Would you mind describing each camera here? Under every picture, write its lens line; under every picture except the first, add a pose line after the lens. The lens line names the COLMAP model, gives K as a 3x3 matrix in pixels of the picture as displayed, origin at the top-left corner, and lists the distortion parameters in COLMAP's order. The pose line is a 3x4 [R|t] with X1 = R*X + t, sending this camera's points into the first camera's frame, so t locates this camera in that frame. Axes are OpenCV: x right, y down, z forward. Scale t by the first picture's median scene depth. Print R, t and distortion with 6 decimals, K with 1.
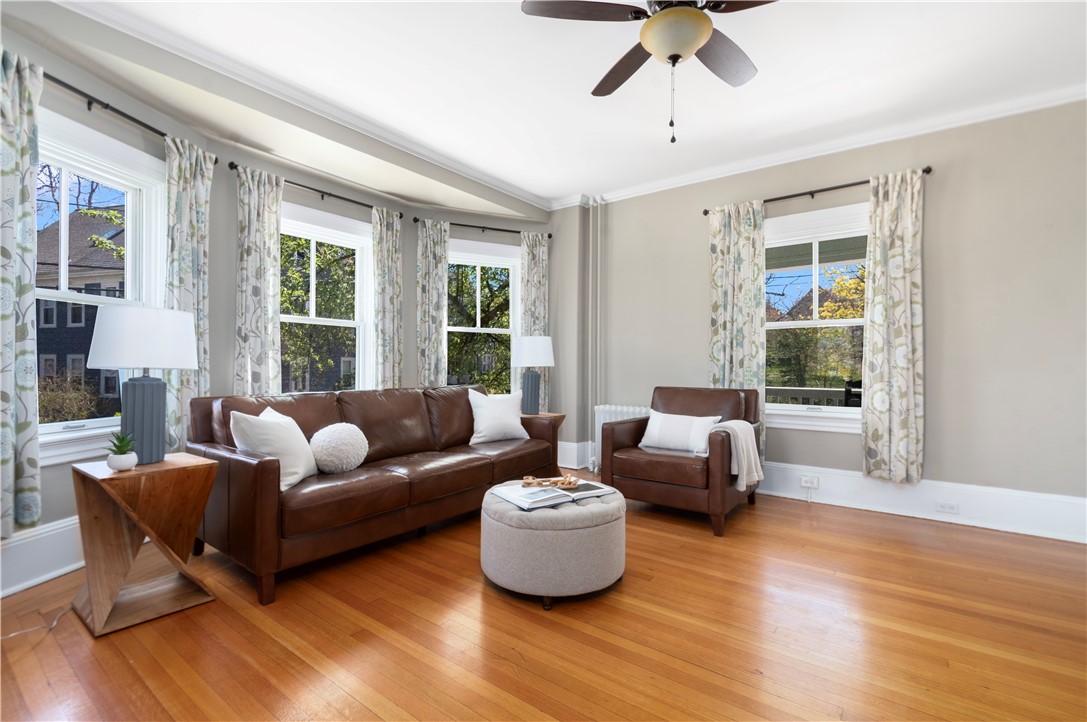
lens RADIAL K [[497.9, 0, 543.0], [0, 497.9, 363.2], [0, 0, 1]] dist [0.012716, -0.003373]
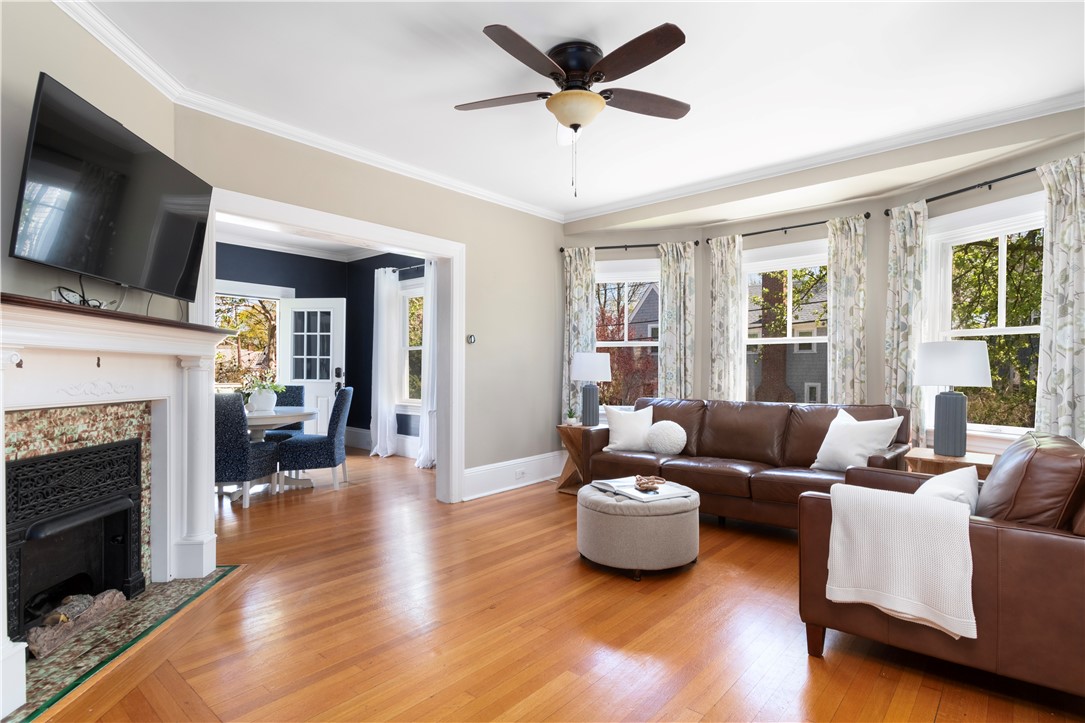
lens RADIAL K [[542.1, 0, 548.2], [0, 542.1, 375.7], [0, 0, 1]] dist [0.006887, -0.005717]
pose [[-0.066293, 0.005950, -0.997782, 0.883528], [0.000516, 0.999982, 0.005929, -0.013468], [0.997800, -0.000122, -0.066295, 0.581240]]
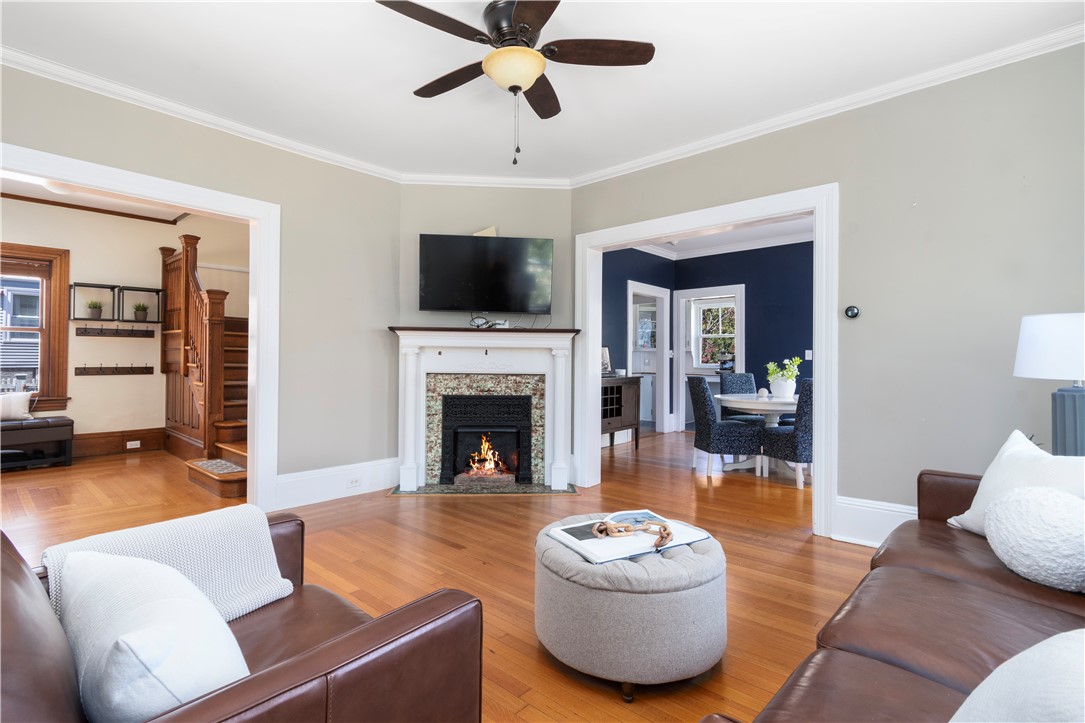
lens RADIAL K [[497.0, 0, 531.9], [0, 497.0, 353.4], [0, 0, 1]] dist [0.012716, -0.003373]
pose [[-0.996883, -0.008782, 0.078402, 0.088211], [-0.010163, 0.999800, -0.017228, -0.004710], [-0.078235, -0.017971, -0.996773, 1.165050]]
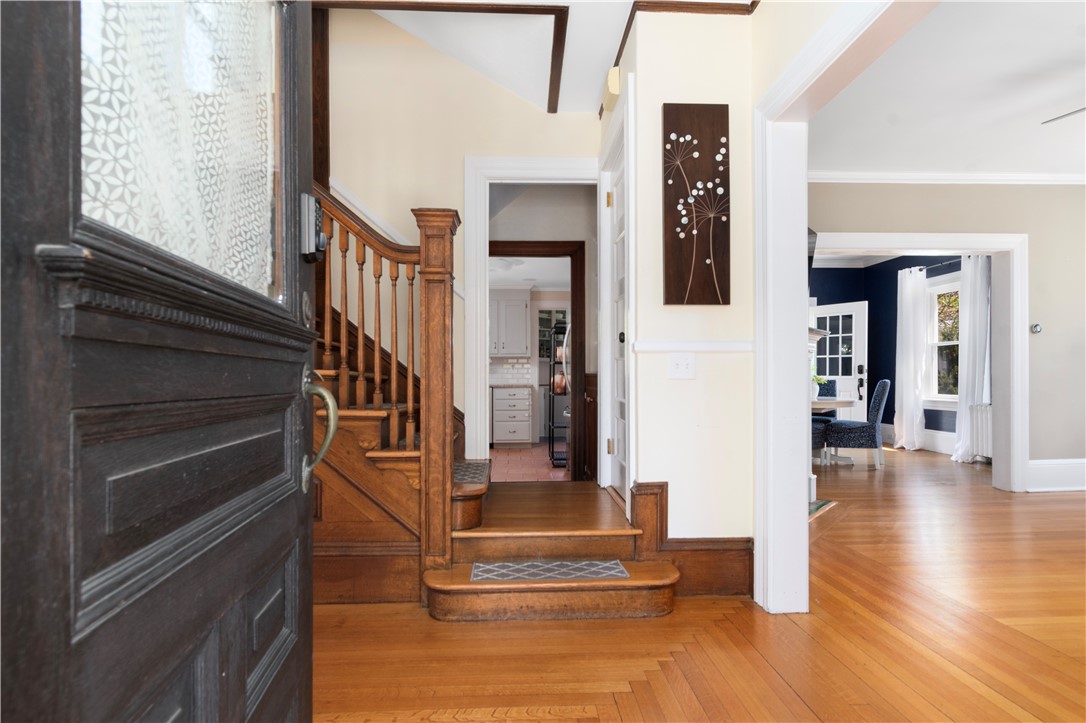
lens RADIAL K [[547.0, 0, 548.9], [0, 547.0, 375.2], [0, 0, 1]] dist [0.003263, -0.001753]
pose [[-0.765003, -0.003263, -0.644018, 1.304182], [0.003209, 0.999955, -0.008878, 0.023349], [0.644019, -0.008858, -0.764958, 0.560048]]
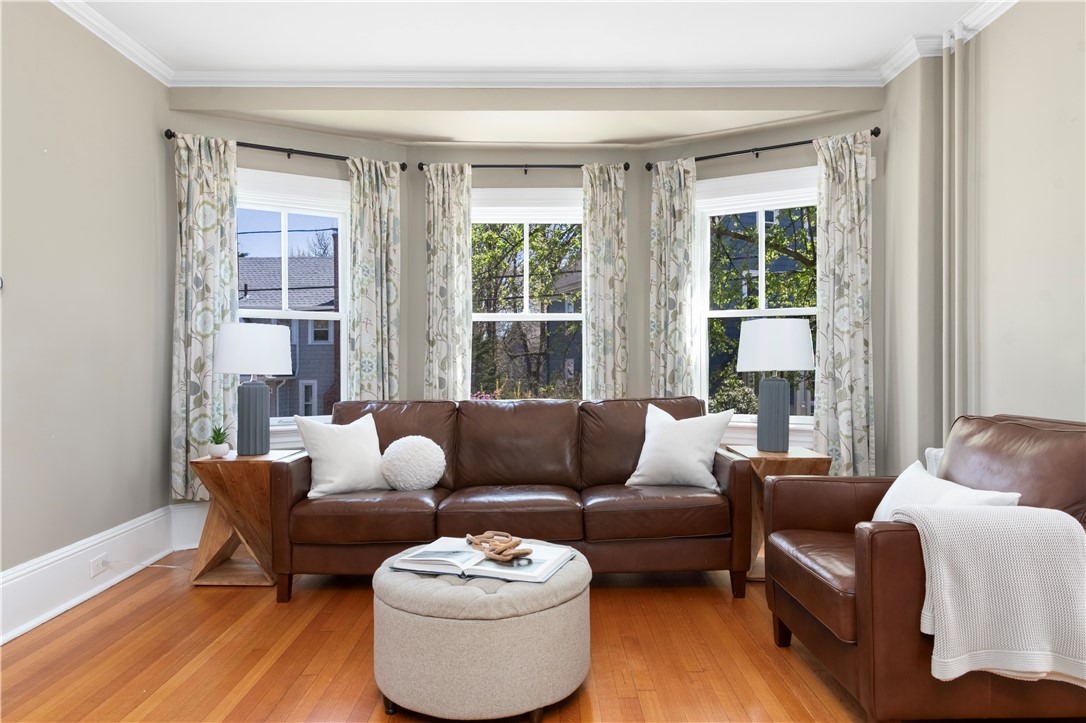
lens RADIAL K [[687.9, 0, 541.9], [0, 687.9, 366.7], [0, 0, 1]] dist [0.008169, 0.000186]
pose [[0.607259, -0.006879, -0.794474, 0.534019], [0.008946, 0.999958, -0.001821, 0.001337], [0.794453, -0.006002, 0.607295, 0.333402]]
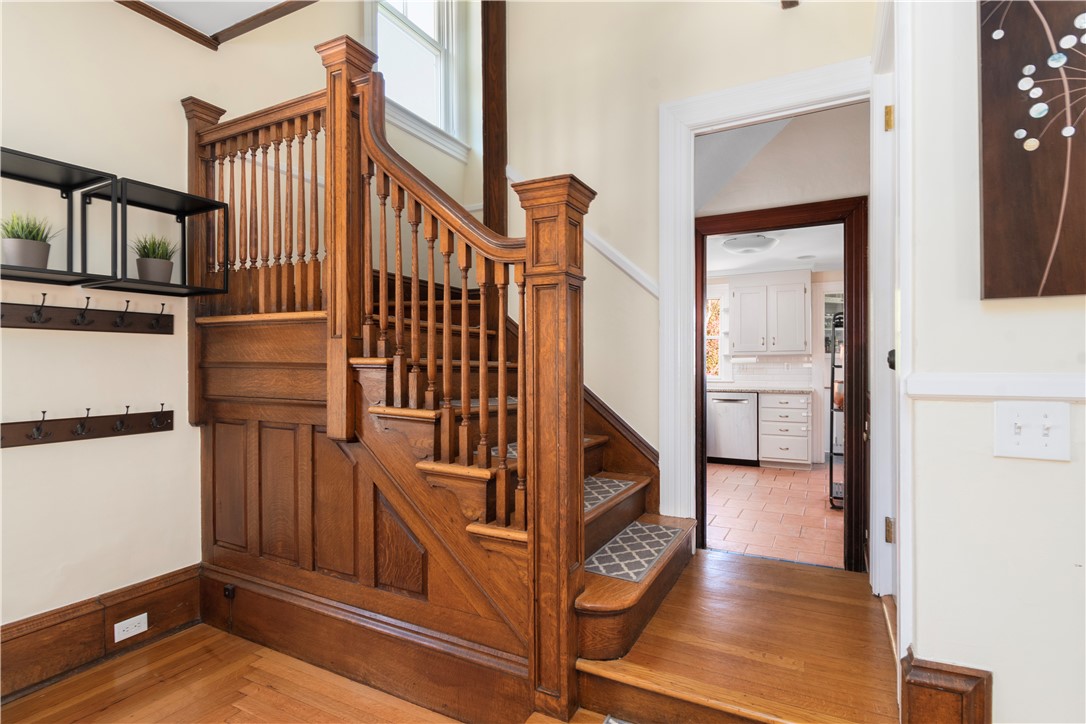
lens RADIAL K [[547.0, 0, 545.2], [0, 547.0, 364.7], [0, 0, 1]] dist [0.003263, -0.001753]
pose [[-0.986158, -0.001411, -0.165803, 1.066230], [-0.000478, 0.999984, -0.005672, -0.028722], [0.165808, -0.005515, -0.986143, 0.409666]]
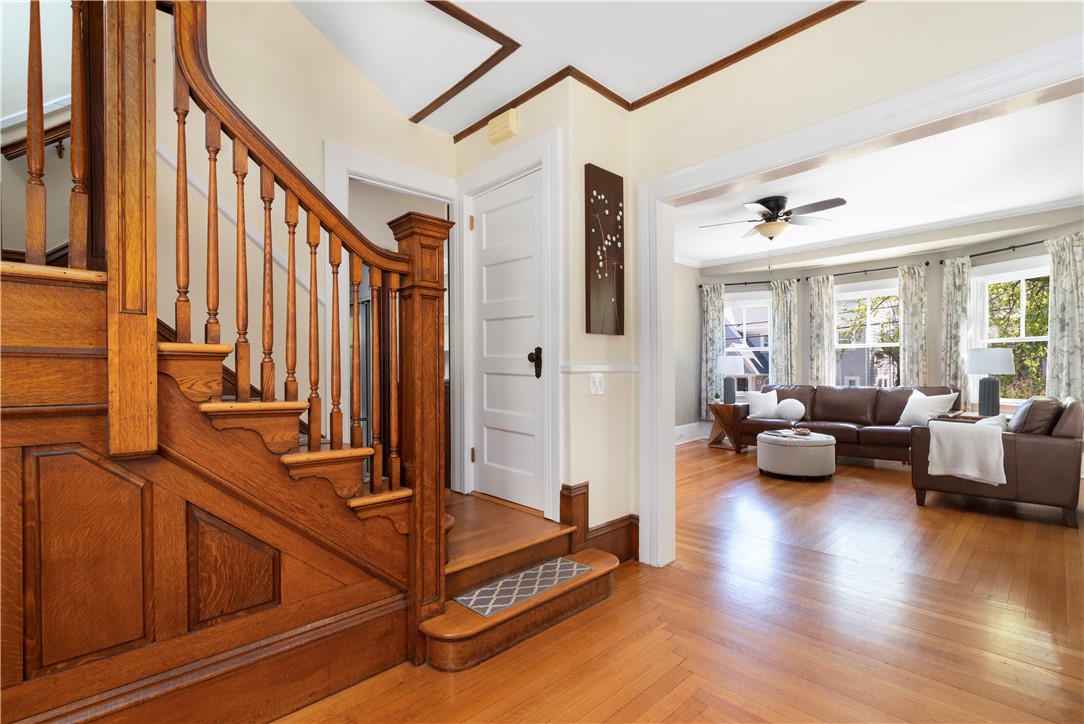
lens RADIAL K [[490.7, 0, 535.7], [0, 490.7, 371.3], [0, 0, 1]] dist [0.004181, -0.000819]
pose [[-0.164852, 0.003519, -0.986312, 1.482648], [0.011159, 0.999936, 0.001703, -0.014695], [0.986255, -0.010725, -0.164881, 0.180091]]
